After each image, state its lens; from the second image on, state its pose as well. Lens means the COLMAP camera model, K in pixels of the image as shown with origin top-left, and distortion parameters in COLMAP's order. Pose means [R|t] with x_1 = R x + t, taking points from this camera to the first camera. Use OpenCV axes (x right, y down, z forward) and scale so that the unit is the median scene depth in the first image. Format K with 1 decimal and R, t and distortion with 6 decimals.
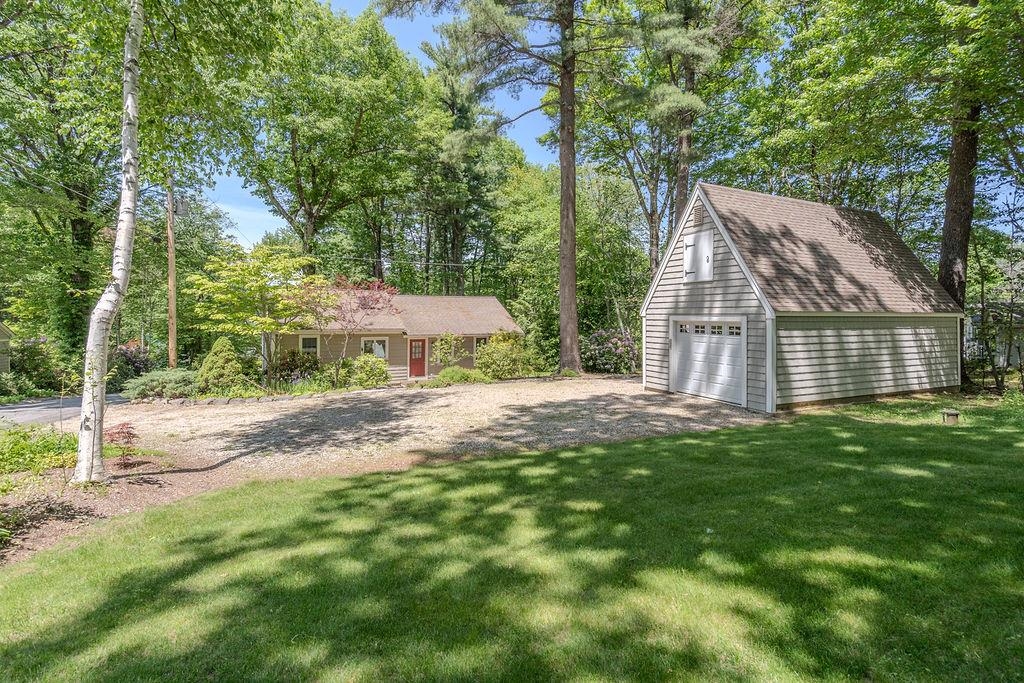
lens RADIAL K [[484.5, 0, 511.0], [0, 484.5, 317.2], [0, 0, 1]] dist [-0.002657, -0.000182]
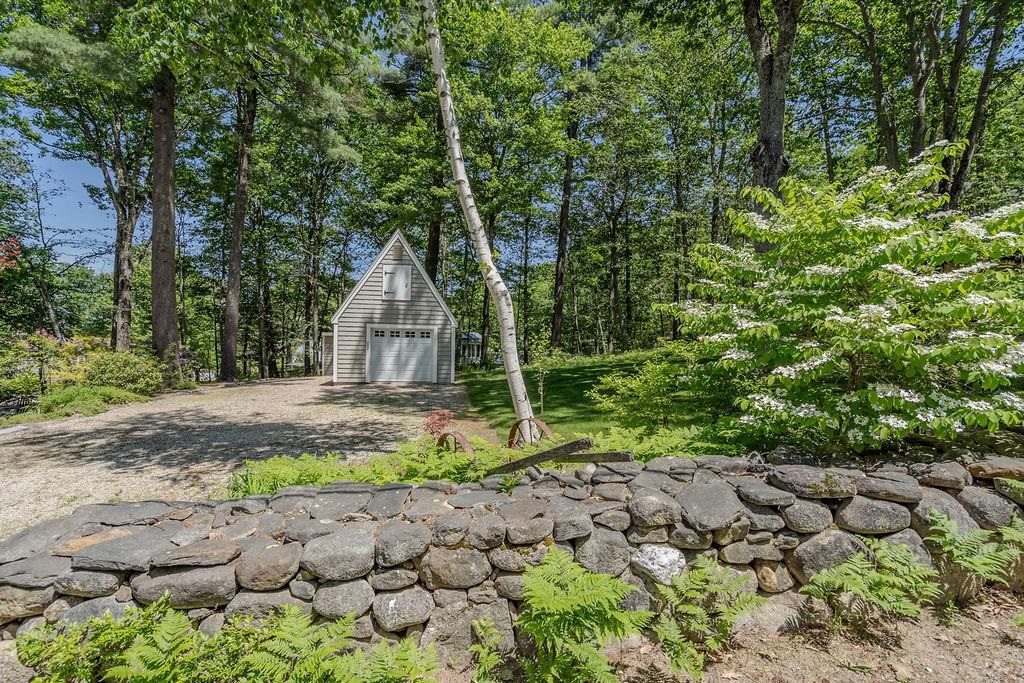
lens RADIAL K [[463.7, 0, 510.5], [0, 463.7, 344.2], [0, 0, 1]] dist [-0.002808, 0.000915]
pose [[0.250764, 0.002291, 0.968046, -0.806867], [-0.012930, 0.999916, 0.000983, 0.047836], [-0.967962, -0.012763, 0.250772, 0.331275]]
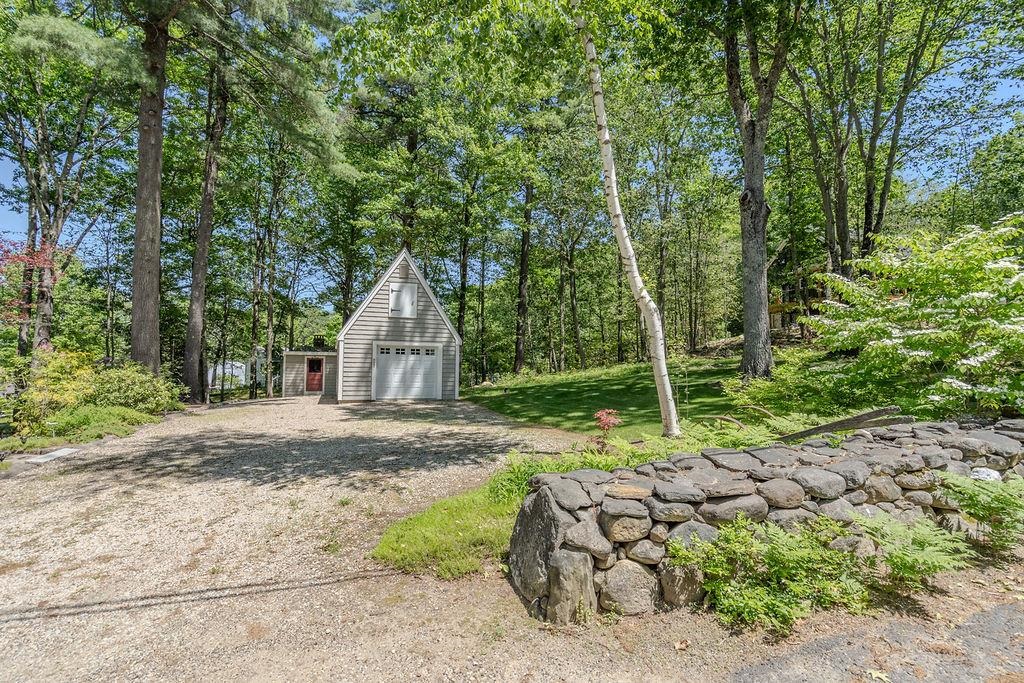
lens RADIAL K [[463.0, 0, 513.8], [0, 463.0, 343.8], [0, 0, 1]] dist [-0.001557, -0.000176]
pose [[0.063792, 0.048869, 0.996766, -0.912281], [-0.007326, 0.998796, -0.048499, 0.064899], [-0.997936, -0.004208, 0.064074, 0.571121]]
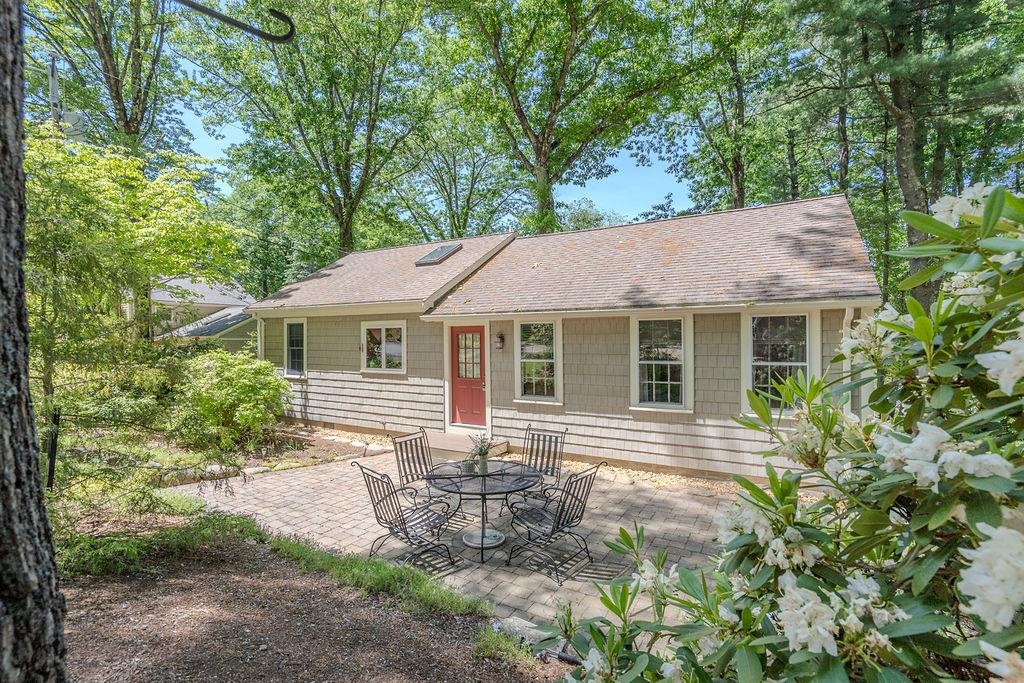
lens RADIAL K [[463.7, 0, 510.5], [0, 463.7, 344.2], [0, 0, 1]] dist [-0.002808, 0.000915]
pose [[0.497674, 0.001602, -0.867363, 0.251677], [0.004224, 0.999982, 0.004270, 0.109904], [0.867354, -0.005789, 0.497659, 1.611502]]
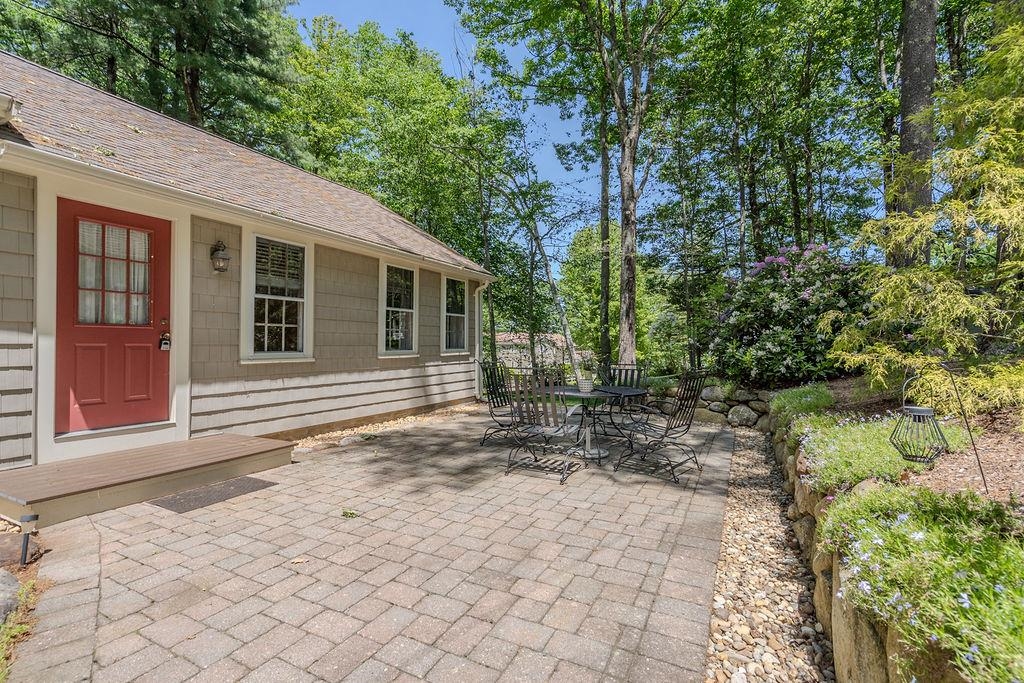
lens RADIAL K [[463.7, 0, 510.5], [0, 463.7, 344.2], [0, 0, 1]] dist [-0.002808, 0.000915]
pose [[0.842165, -0.000314, 0.539220, -0.312067], [0.000736, 1.000000, -0.000568, 0.175237], [-0.539219, 0.000875, 0.842165, 1.497601]]
